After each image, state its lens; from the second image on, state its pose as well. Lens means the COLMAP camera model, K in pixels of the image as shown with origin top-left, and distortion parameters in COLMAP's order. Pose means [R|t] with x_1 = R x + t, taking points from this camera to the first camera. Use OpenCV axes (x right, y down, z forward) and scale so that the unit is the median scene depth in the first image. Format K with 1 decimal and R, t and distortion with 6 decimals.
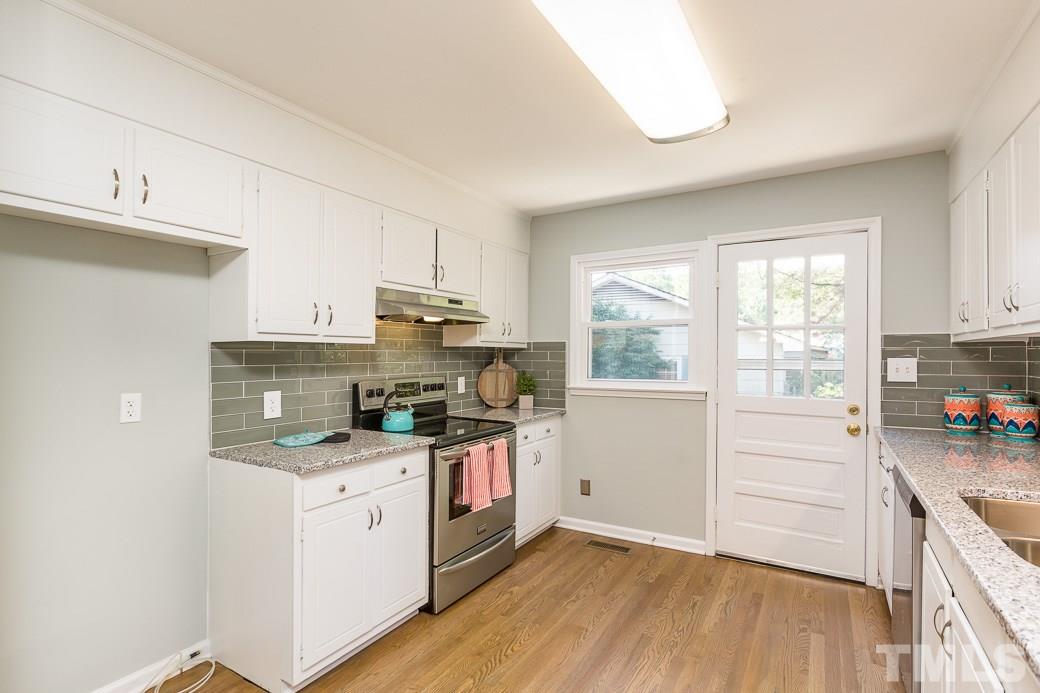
lens RADIAL K [[488.7, 0, 520.0], [0, 488.7, 346.5], [0, 0, 1]] dist [-0.000693, -0.000215]
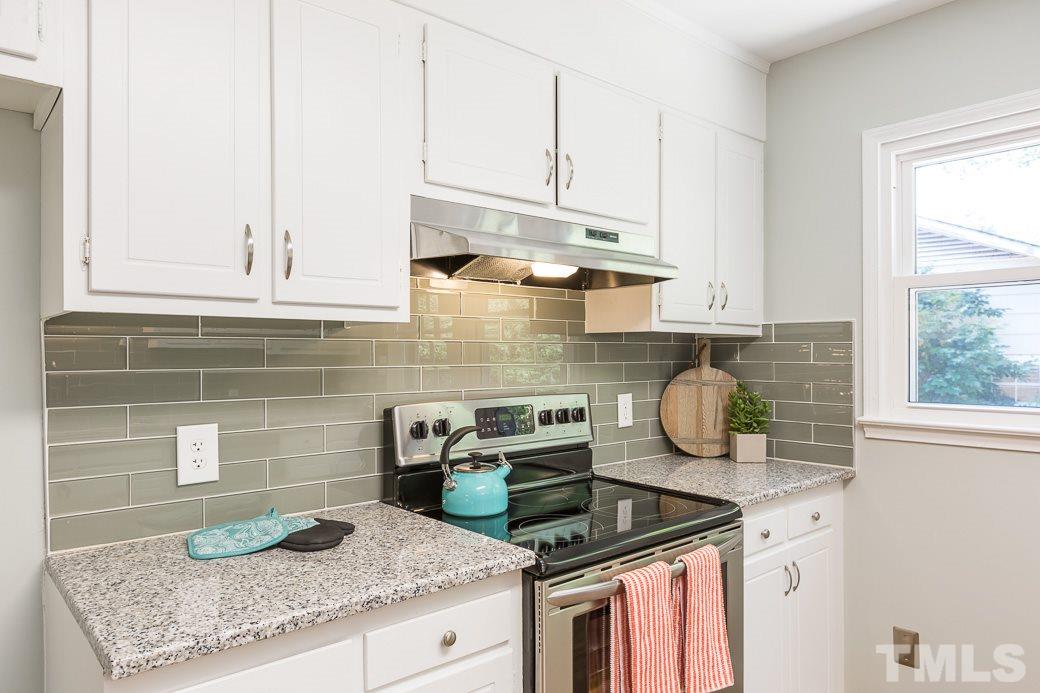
lens RADIAL K [[680.6, 0, 521.5], [0, 680.6, 323.0], [0, 0, 1]] dist [0.000721, -0.000038]
pose [[0.951244, -0.011731, -0.308217, -0.006078], [0.003592, 0.999630, -0.026961, 0.009229], [0.308419, 0.024539, 0.950934, 0.344443]]
